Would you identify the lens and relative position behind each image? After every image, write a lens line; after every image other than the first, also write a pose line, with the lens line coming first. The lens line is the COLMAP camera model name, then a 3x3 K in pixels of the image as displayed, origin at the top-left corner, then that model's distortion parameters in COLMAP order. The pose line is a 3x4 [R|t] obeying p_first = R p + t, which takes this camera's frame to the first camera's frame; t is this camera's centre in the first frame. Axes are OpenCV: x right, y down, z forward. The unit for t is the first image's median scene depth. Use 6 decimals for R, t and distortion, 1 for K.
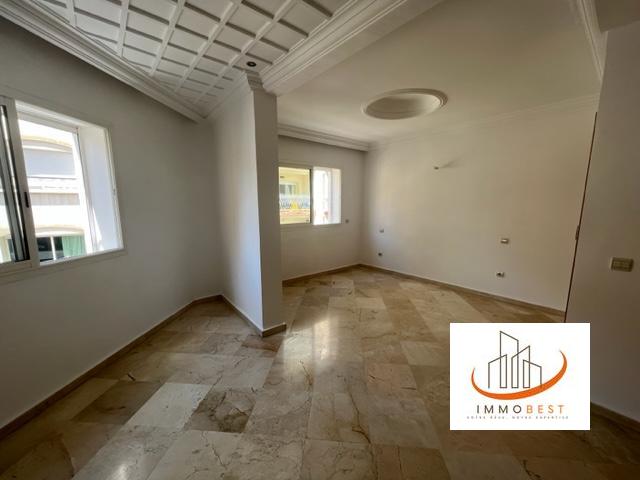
lens RADIAL K [[256.5, 0, 319.1], [0, 256.5, 239.6], [0, 0, 1]] dist [0.003224, 0.000806]
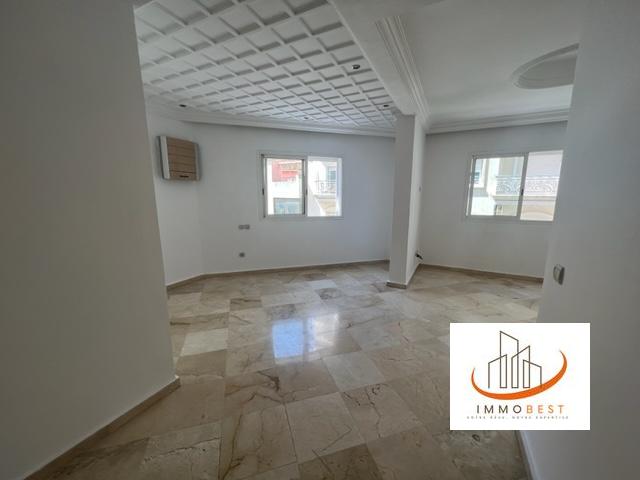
lens RADIAL K [[256.5, 0, 320.6], [0, 256.5, 239.6], [0, 0, 1]] dist [0.003224, 0.000806]
pose [[0.385791, 0.161174, -0.908399, 1.016946], [-0.139029, 0.983534, 0.115461, 0.007007], [0.912050, 0.081750, 0.401847, 0.051205]]
